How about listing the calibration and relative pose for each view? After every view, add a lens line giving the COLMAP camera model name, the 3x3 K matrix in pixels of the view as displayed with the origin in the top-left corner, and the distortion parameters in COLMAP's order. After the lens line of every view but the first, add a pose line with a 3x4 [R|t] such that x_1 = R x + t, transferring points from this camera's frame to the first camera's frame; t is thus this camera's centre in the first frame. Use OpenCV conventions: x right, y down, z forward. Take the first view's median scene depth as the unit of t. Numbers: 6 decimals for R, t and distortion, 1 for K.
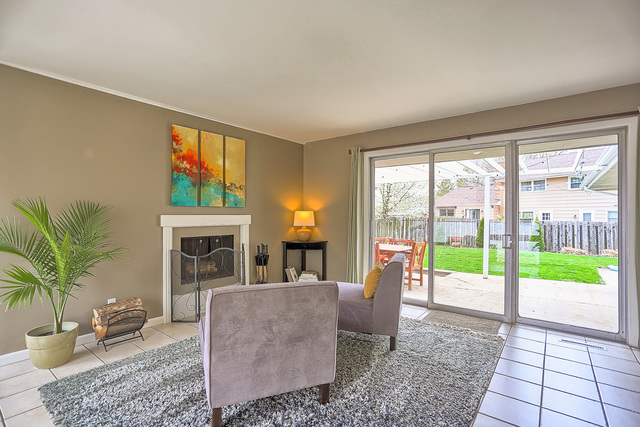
lens RADIAL K [[308.9, 0, 306.9], [0, 308.9, 212.8], [0, 0, 1]] dist [-0.065159, 0.030849]
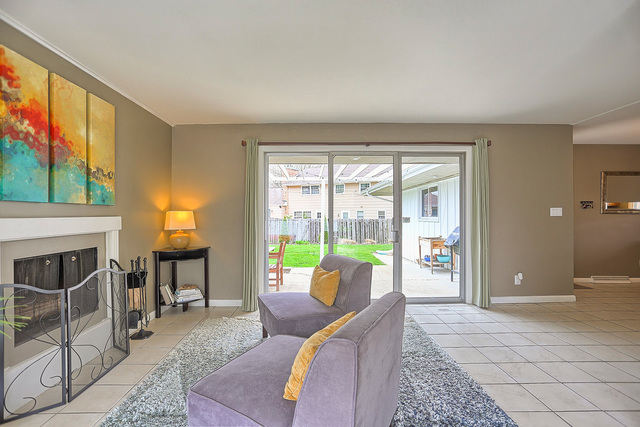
lens RADIAL K [[308.9, 0, 306.9], [0, 308.9, 212.8], [0, 0, 1]] dist [-0.065159, 0.030849]
pose [[0.776694, -0.004087, 0.629865, -0.310534], [0.003932, 0.999991, 0.001640, -0.000788], [-0.629866, 0.001203, 0.776703, 0.237403]]
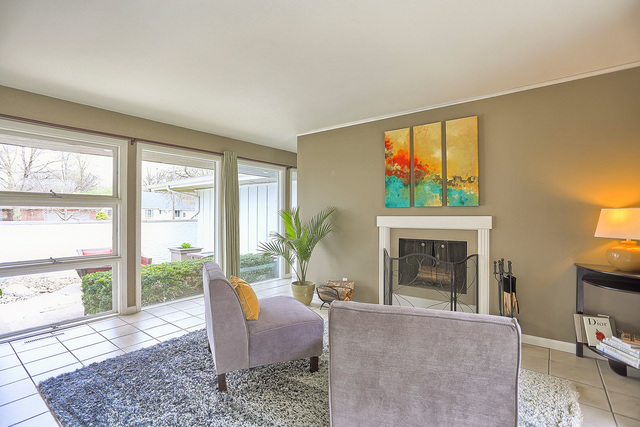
lens RADIAL K [[308.9, 0, 306.9], [0, 308.9, 212.8], [0, 0, 1]] dist [-0.065159, 0.030849]
pose [[0.013067, -0.009686, -0.999868, 0.556139], [0.006571, 0.999932, -0.009601, 0.003508], [0.999893, -0.006445, 0.013130, 0.618538]]
